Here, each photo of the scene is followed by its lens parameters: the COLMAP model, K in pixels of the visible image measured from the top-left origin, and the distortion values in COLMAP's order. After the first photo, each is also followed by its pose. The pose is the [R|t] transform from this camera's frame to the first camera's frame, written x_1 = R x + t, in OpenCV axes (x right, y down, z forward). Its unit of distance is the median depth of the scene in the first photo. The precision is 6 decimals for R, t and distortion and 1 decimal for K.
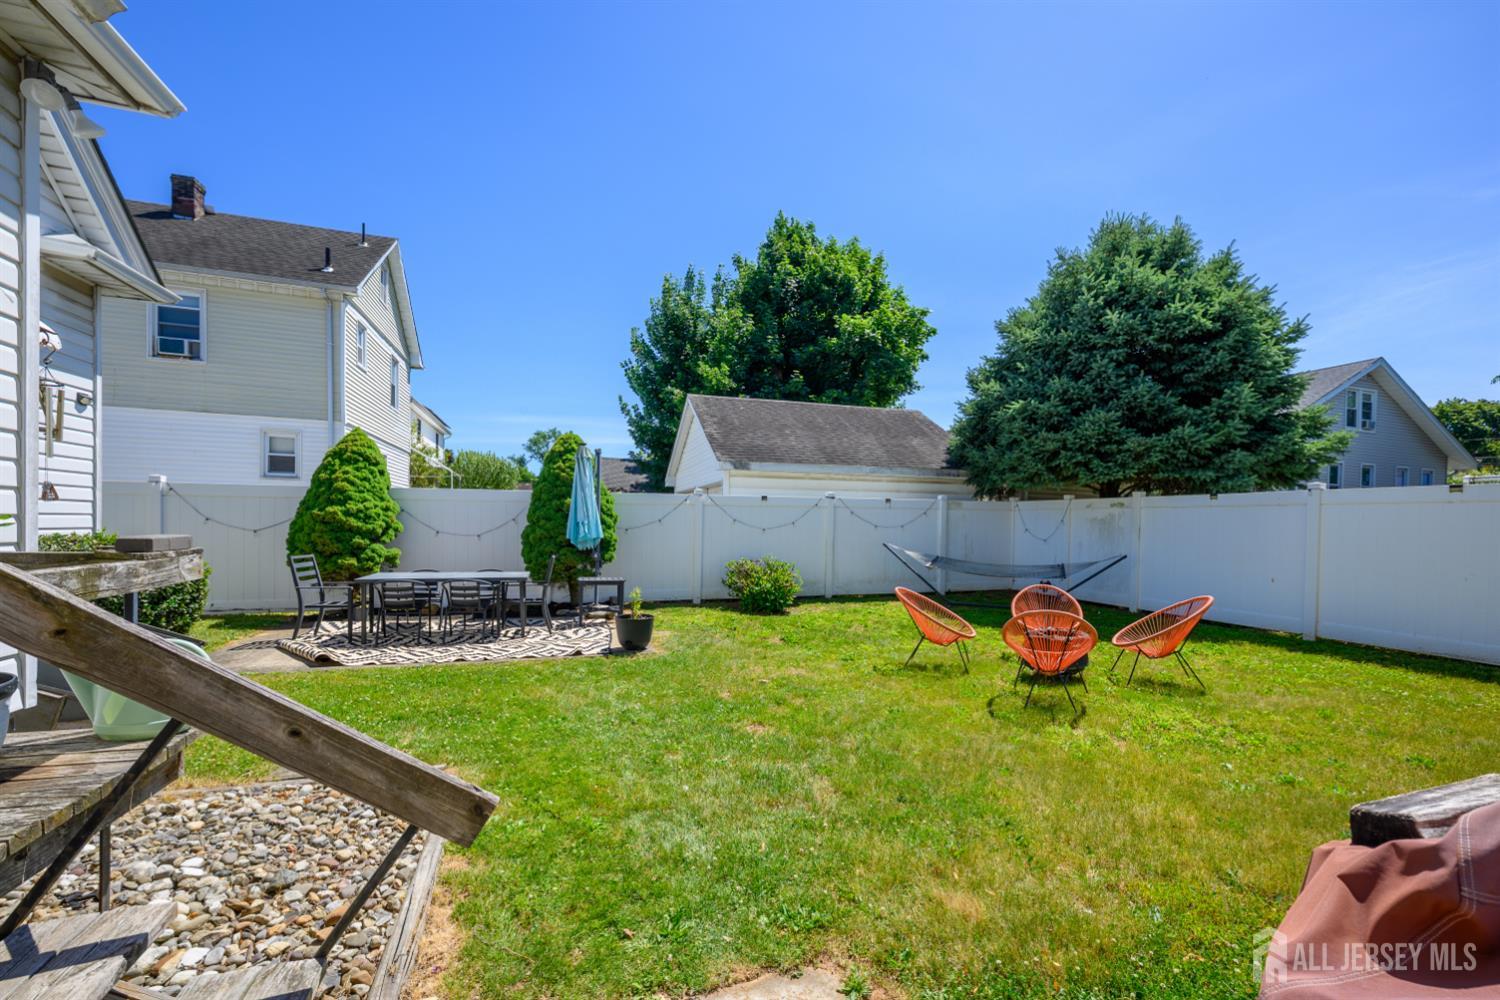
lens RADIAL K [[611.3, 0, 753.5], [0, 611.3, 524.1], [0, 0, 1]] dist [0.002162, 0.000307]
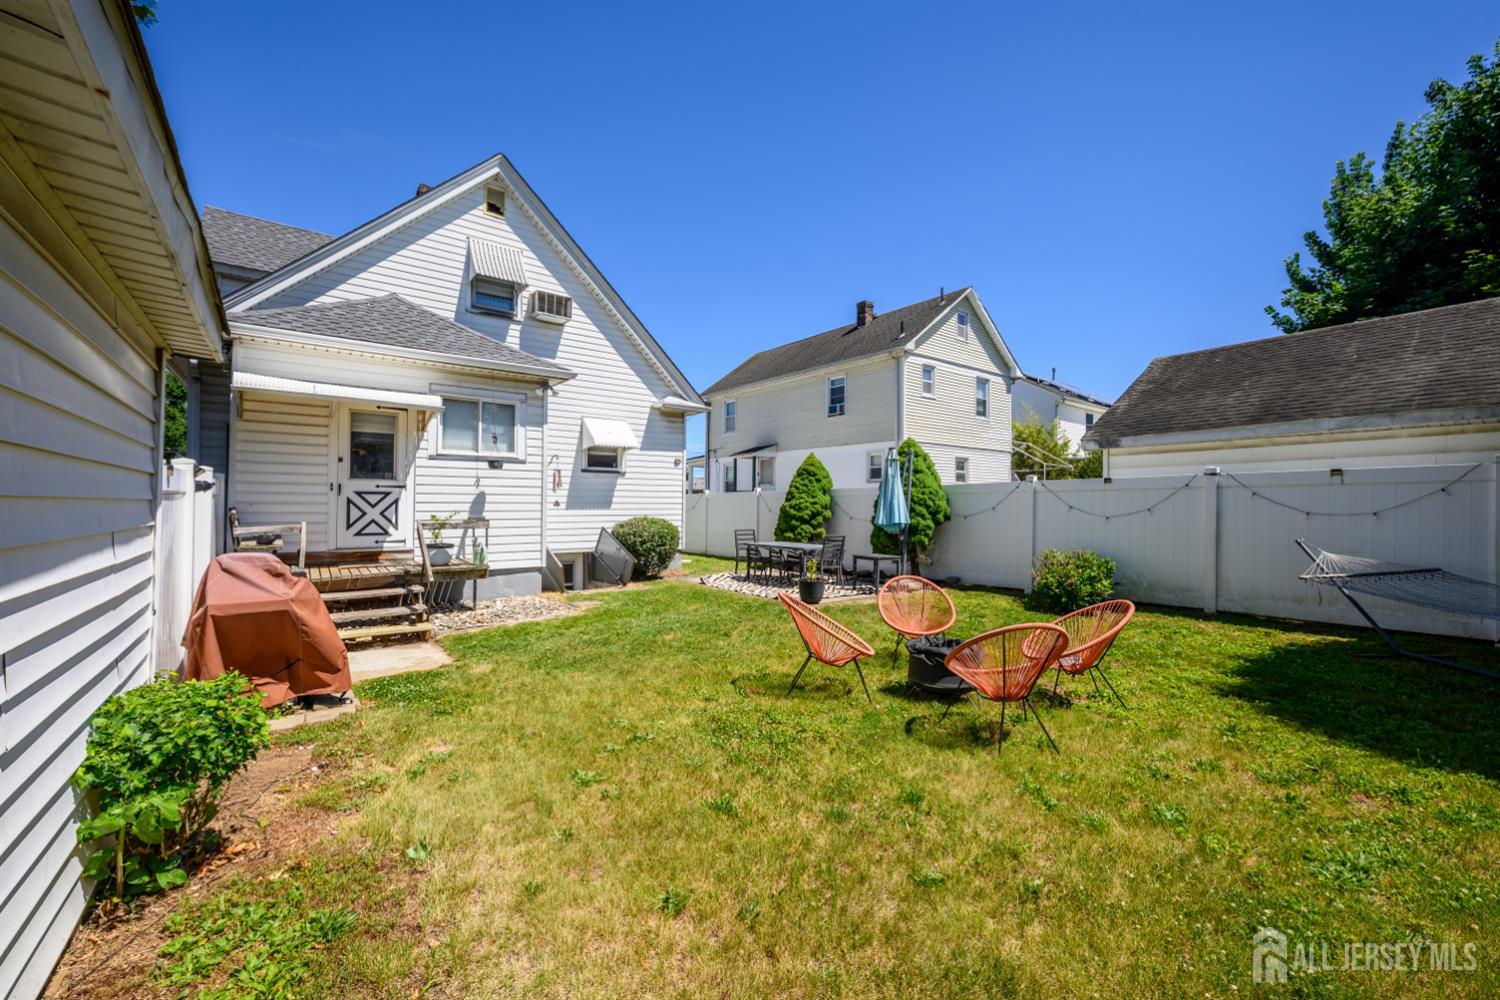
lens RADIAL K [[611.7, 0, 750.0], [0, 611.7, 500.0], [0, 0, 1]] dist [0.001509, 0.000271]
pose [[0.313143, -0.023401, -0.949418, 0.811583], [0.001343, 0.999706, -0.024197, 0.005144], [0.949705, 0.006302, 0.313082, 0.324316]]
